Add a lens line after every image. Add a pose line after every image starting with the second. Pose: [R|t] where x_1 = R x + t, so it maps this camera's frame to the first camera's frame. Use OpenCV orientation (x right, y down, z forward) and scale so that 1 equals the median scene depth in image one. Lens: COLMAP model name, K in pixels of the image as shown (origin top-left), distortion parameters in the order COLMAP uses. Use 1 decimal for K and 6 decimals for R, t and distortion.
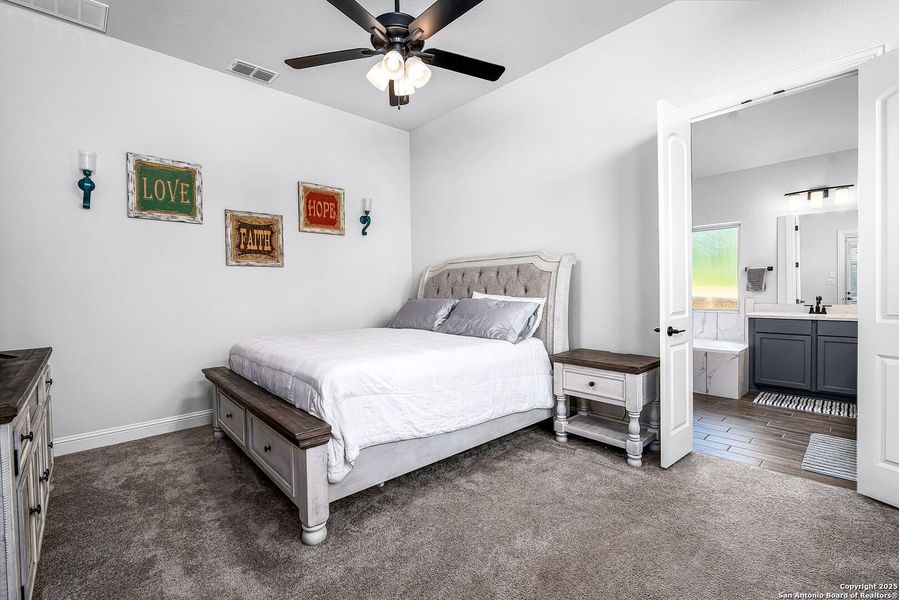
lens RADIAL K [[394.9, 0, 444.0], [0, 394.9, 289.8], [0, 0, 1]] dist [-0.002470, -0.000229]
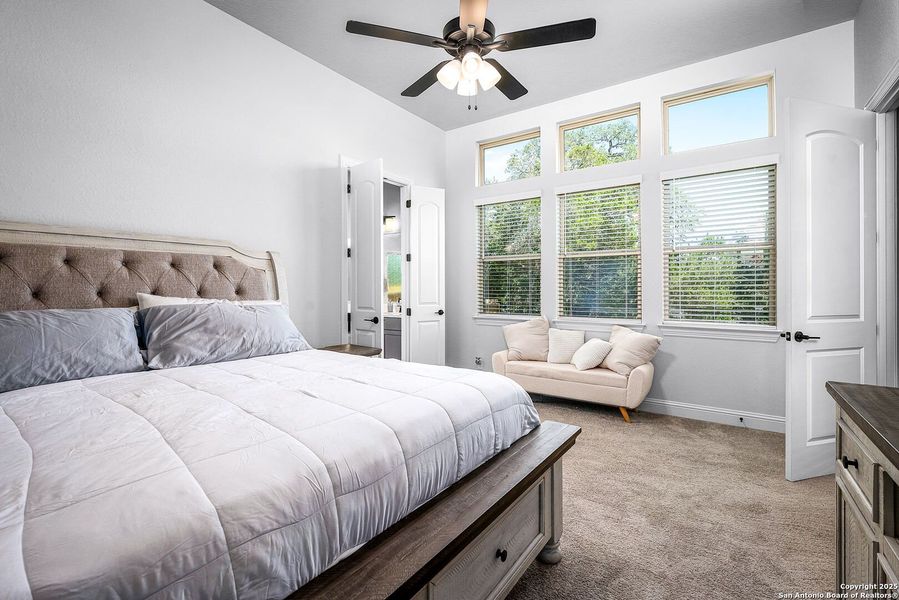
lens RADIAL K [[394.9, 0, 444.0], [0, 394.9, 289.8], [0, 0, 1]] dist [-0.002470, -0.000229]
pose [[-0.226381, 0.013930, 0.973939, -0.655459], [0.001908, 0.999902, -0.013858, 0.008316], [-0.974037, -0.001279, -0.226385, 0.790642]]
